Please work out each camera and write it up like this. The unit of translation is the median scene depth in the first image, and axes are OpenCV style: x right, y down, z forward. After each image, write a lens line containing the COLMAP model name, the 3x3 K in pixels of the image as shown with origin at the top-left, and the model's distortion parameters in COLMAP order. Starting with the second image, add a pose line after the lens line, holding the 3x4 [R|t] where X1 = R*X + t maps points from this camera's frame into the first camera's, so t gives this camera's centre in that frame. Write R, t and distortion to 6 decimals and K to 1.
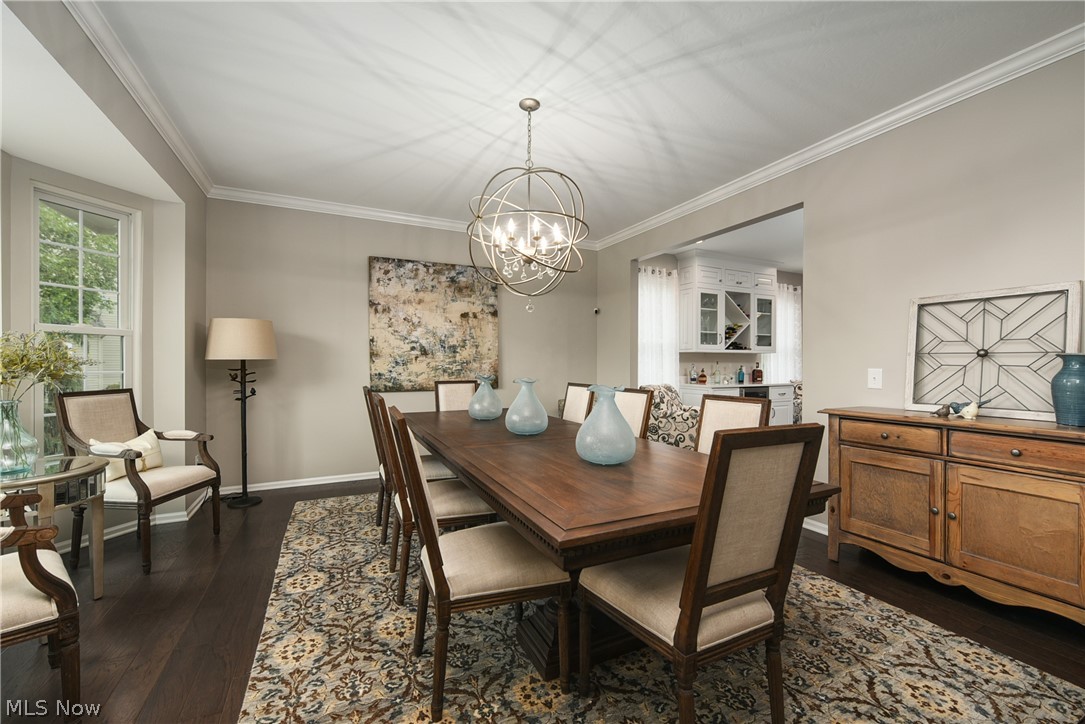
lens RADIAL K [[435.5, 0, 545.6], [0, 435.5, 366.1], [0, 0, 1]] dist [0.001909, 0.000331]
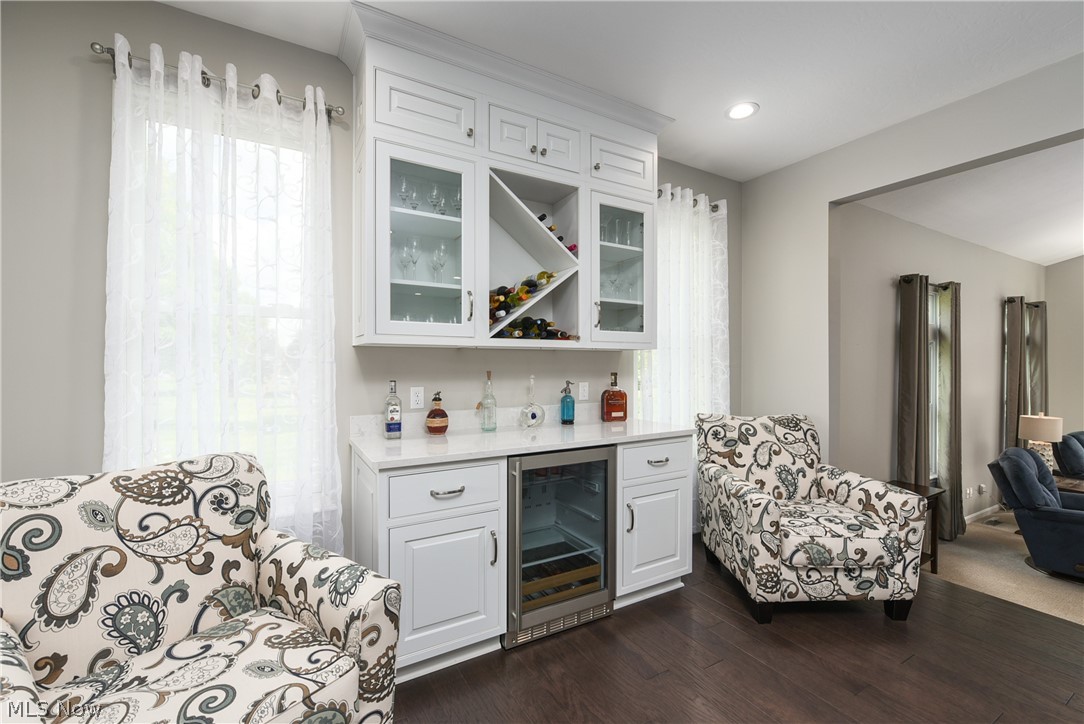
lens RADIAL K [[456.3, 0, 537.9], [0, 456.3, 363.1], [0, 0, 1]] dist [-0.008503, -0.000112]
pose [[0.998466, -0.002616, 0.055311, 0.436879], [0.002888, 0.999984, -0.004824, -0.017089], [-0.055298, 0.004976, 0.998458, 0.649397]]
